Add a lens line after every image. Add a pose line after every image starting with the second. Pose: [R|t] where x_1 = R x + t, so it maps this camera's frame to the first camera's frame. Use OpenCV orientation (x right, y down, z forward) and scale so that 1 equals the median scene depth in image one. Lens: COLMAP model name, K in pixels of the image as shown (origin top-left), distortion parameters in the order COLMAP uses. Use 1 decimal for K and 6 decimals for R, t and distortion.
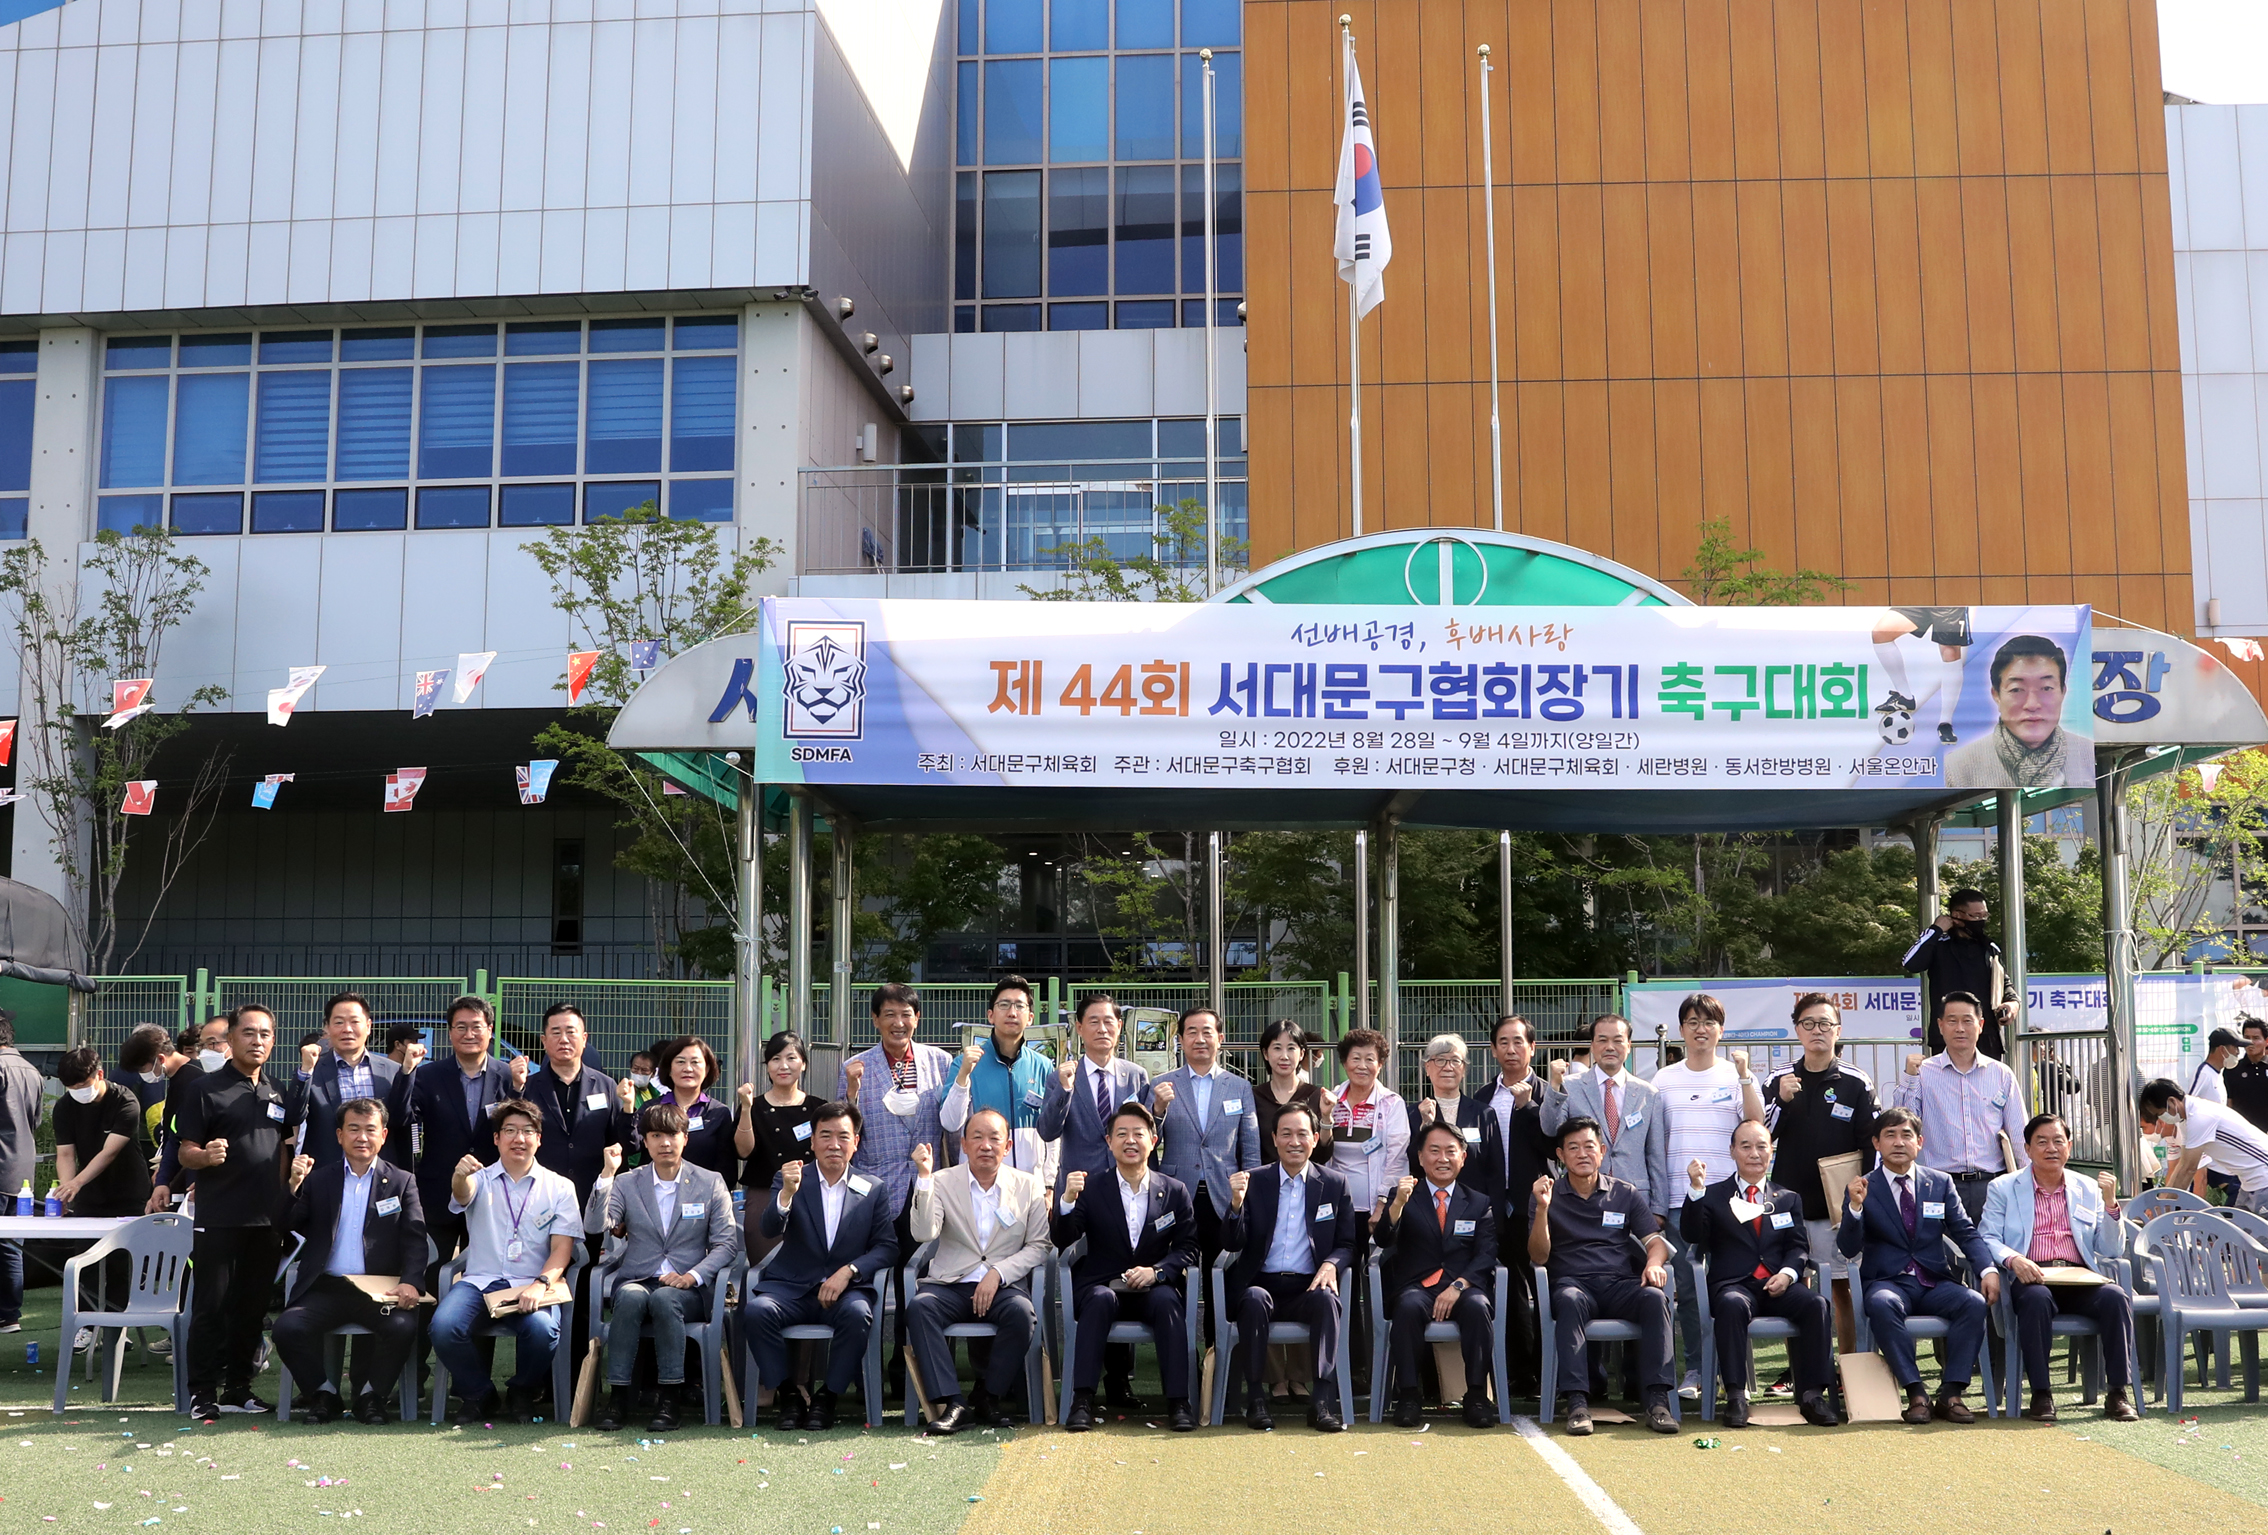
lens RADIAL K [[2622.9, 0, 1179.0], [0, 2622.9, 754.5], [0, 0, 1]] dist [-0.096702, 0.000000]
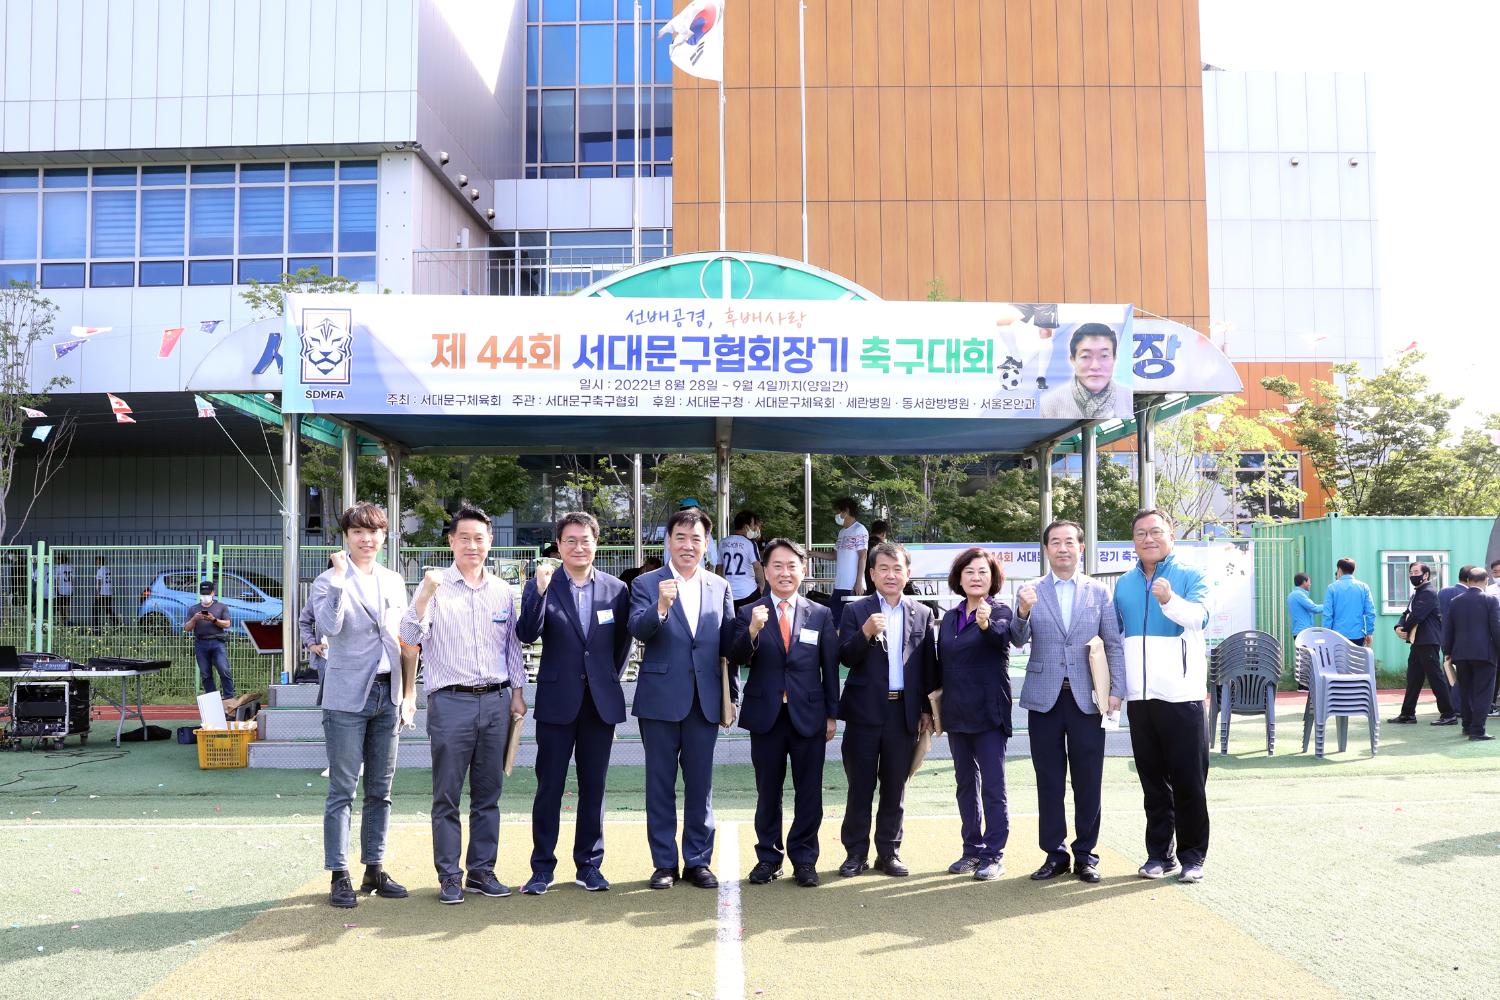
lens RADIAL K [[1351.7, 0, 809.1], [0, 1351.7, 555.8], [0, 0, 1]] dist [-0.135326, 0.116704]
pose [[0.997148, -0.002681, 0.075419, 0.090973], [-0.003925, 0.996174, 0.087304, 0.025587], [-0.075365, -0.087351, 0.993323, 0.185770]]
